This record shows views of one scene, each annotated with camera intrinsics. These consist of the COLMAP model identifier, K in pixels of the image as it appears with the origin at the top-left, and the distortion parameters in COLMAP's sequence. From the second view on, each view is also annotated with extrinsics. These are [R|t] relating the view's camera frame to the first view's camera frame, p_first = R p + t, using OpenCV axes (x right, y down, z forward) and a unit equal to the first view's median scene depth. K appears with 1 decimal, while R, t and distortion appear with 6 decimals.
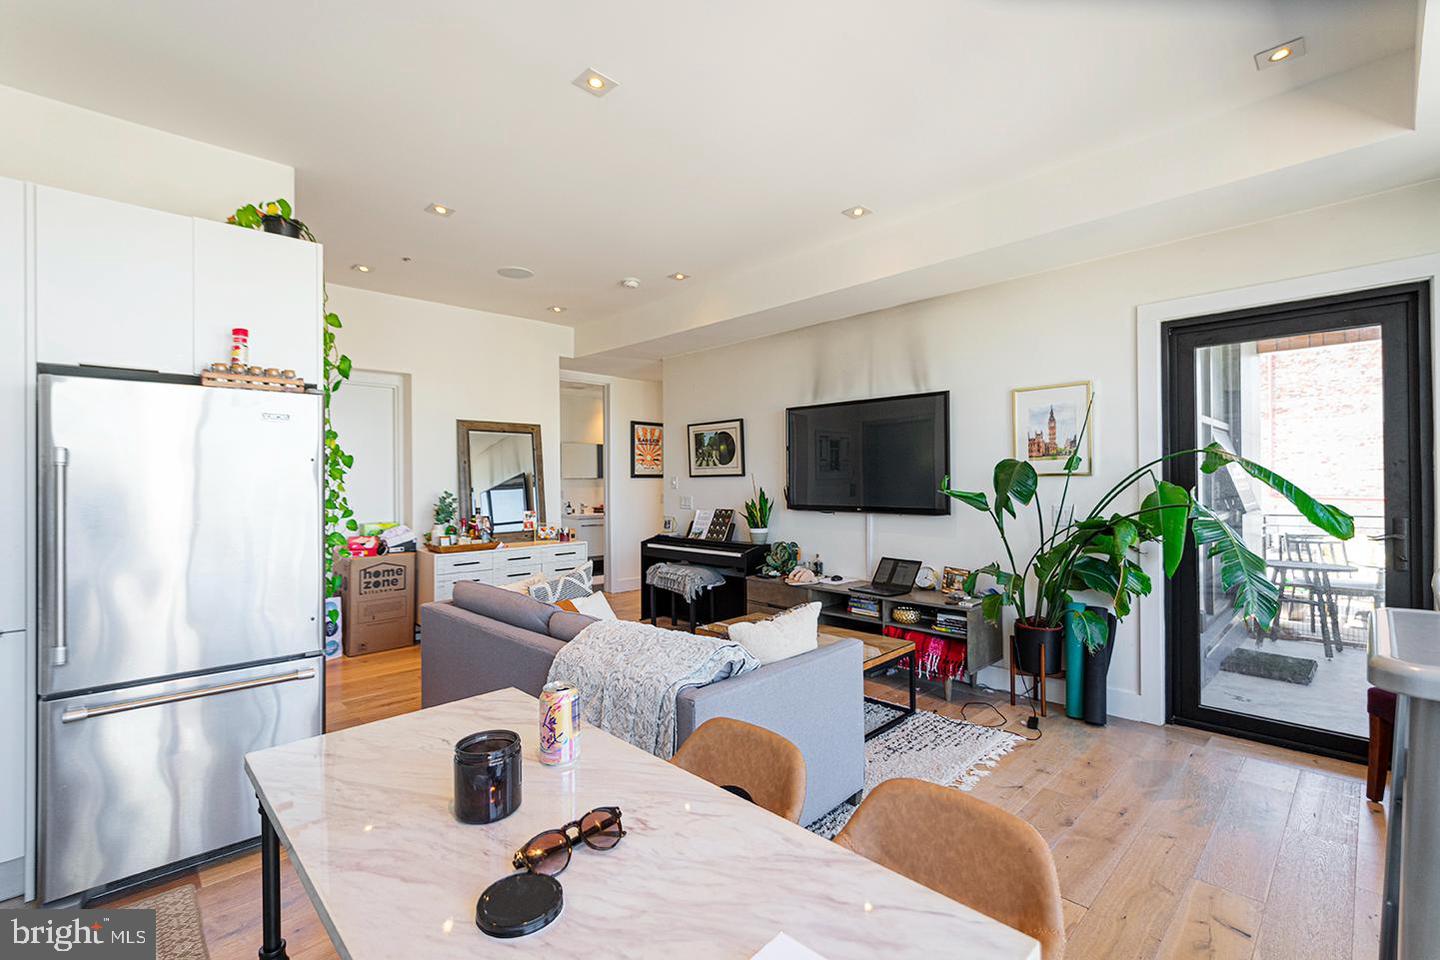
lens RADIAL K [[636.6, 0, 720.5], [0, 636.6, 477.4], [0, 0, 1]] dist [0.005540, -0.000593]
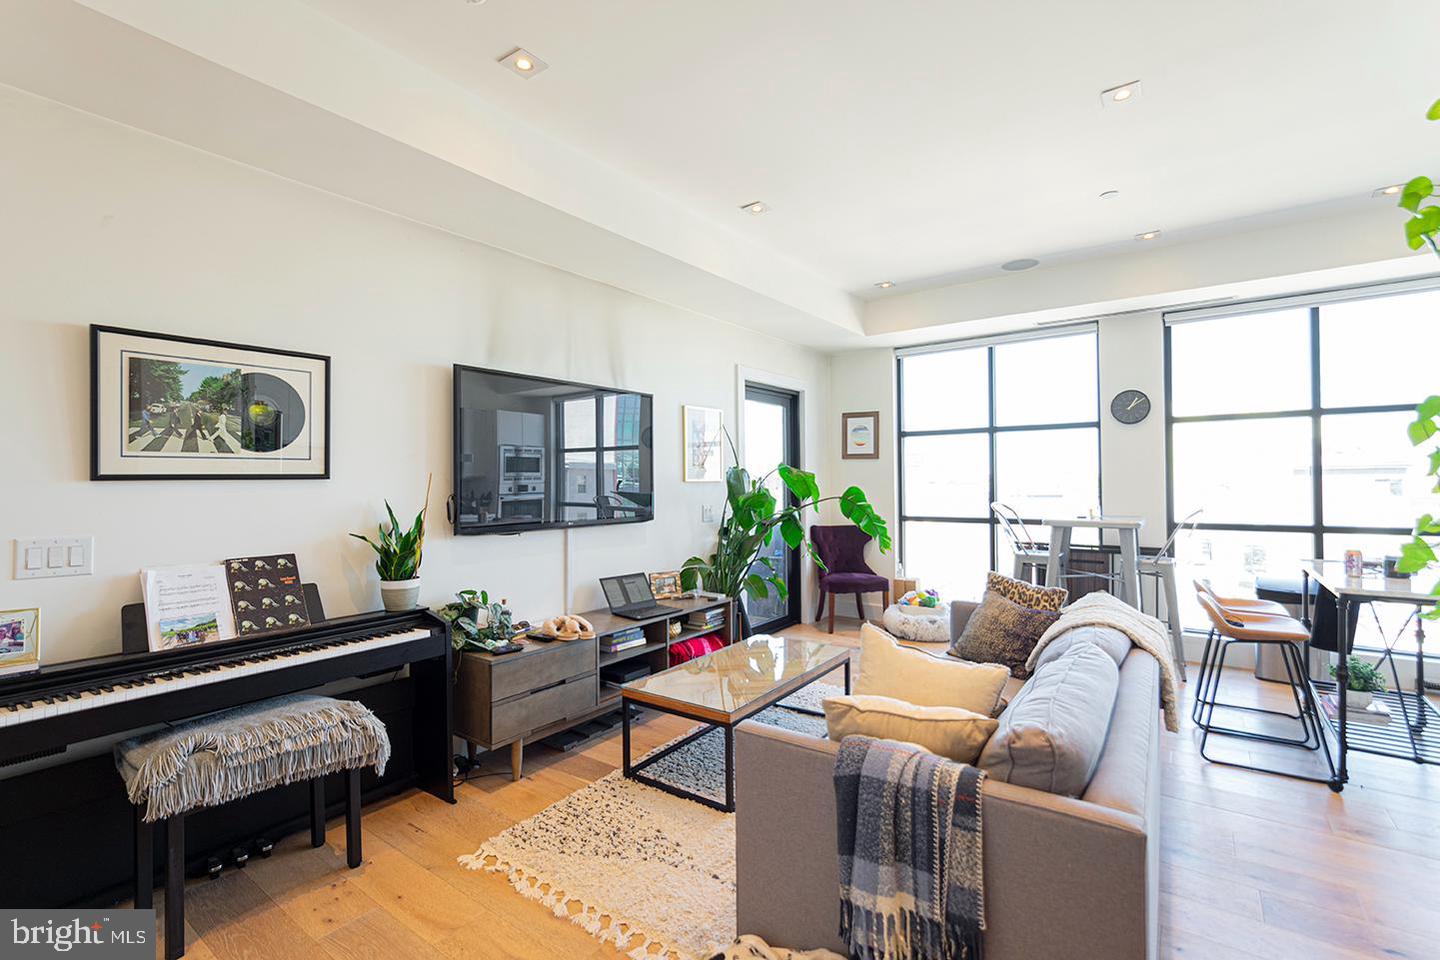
lens RADIAL K [[638.2, 0, 727.5], [0, 638.2, 481.3], [0, 0, 1]] dist [0.000249, -0.000139]
pose [[-0.165936, 0.012109, 0.986062, -0.517450], [0.008466, 0.999905, -0.010855, 0.008142], [-0.986100, 0.006547, -0.166023, 0.850478]]
